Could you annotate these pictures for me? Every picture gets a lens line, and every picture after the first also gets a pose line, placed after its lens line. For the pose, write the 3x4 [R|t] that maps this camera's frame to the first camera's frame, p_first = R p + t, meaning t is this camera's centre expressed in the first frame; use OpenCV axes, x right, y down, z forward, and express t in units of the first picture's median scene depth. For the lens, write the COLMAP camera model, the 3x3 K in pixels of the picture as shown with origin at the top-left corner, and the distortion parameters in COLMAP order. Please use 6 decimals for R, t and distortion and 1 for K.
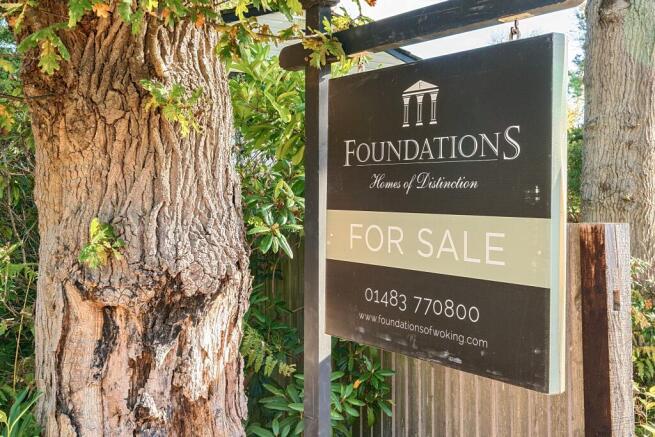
lens RADIAL K [[684.3, 0, 327.7], [0, 684.3, 216.8], [0, 0, 1]] dist [-0.026408, 0.000000]
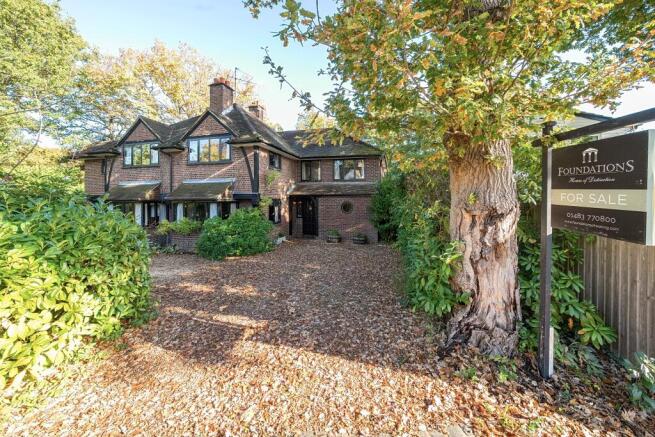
lens RADIAL K [[227.6, 0, 338.3], [0, 227.6, 193.0], [0, 0, 1]] dist [-0.003068, 0.000132]
pose [[0.723916, 0.001686, -0.689886, 0.011939], [-0.013446, 0.999842, -0.011665, 0.031669], [0.689757, 0.017720, 0.723824, -0.464637]]
